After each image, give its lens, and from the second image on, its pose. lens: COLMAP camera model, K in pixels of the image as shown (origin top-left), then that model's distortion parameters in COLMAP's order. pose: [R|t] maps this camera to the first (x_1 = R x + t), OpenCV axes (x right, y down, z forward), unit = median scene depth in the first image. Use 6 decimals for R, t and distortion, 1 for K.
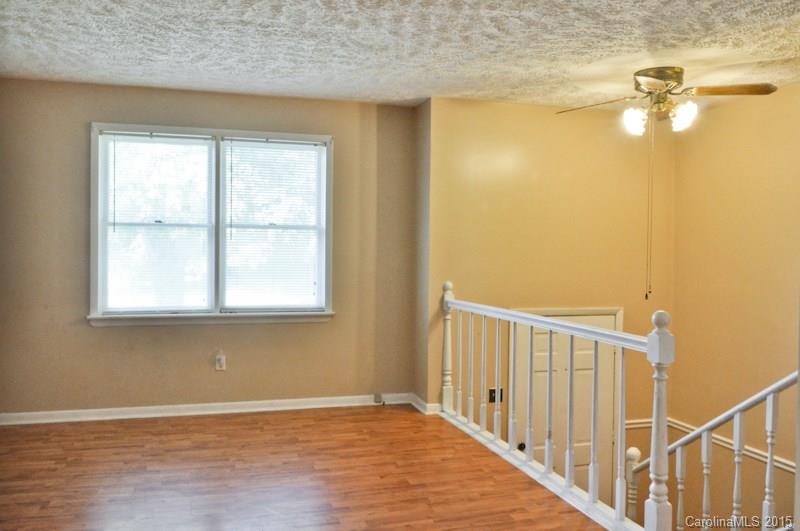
lens RADIAL K [[668.9, 0, 405.9], [0, 668.9, 271.5], [0, 0, 1]] dist [0.033461, -0.019892]
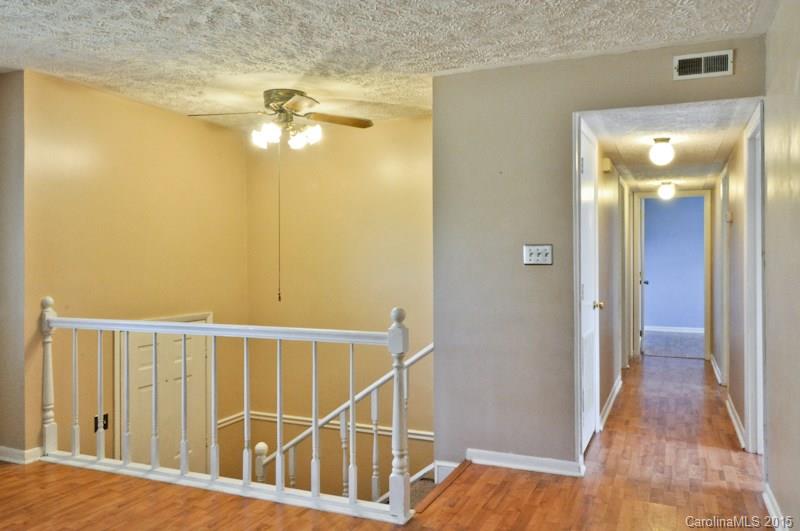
lens RADIAL K [[636.4, 0, 408.8], [0, 636.4, 257.8], [0, 0, 1]] dist [-0.018375, -0.004091]
pose [[0.644143, -0.013869, 0.764779, -0.297019], [0.036350, 0.999261, -0.012494, -0.007643], [-0.764041, 0.035847, 0.644172, 0.189965]]
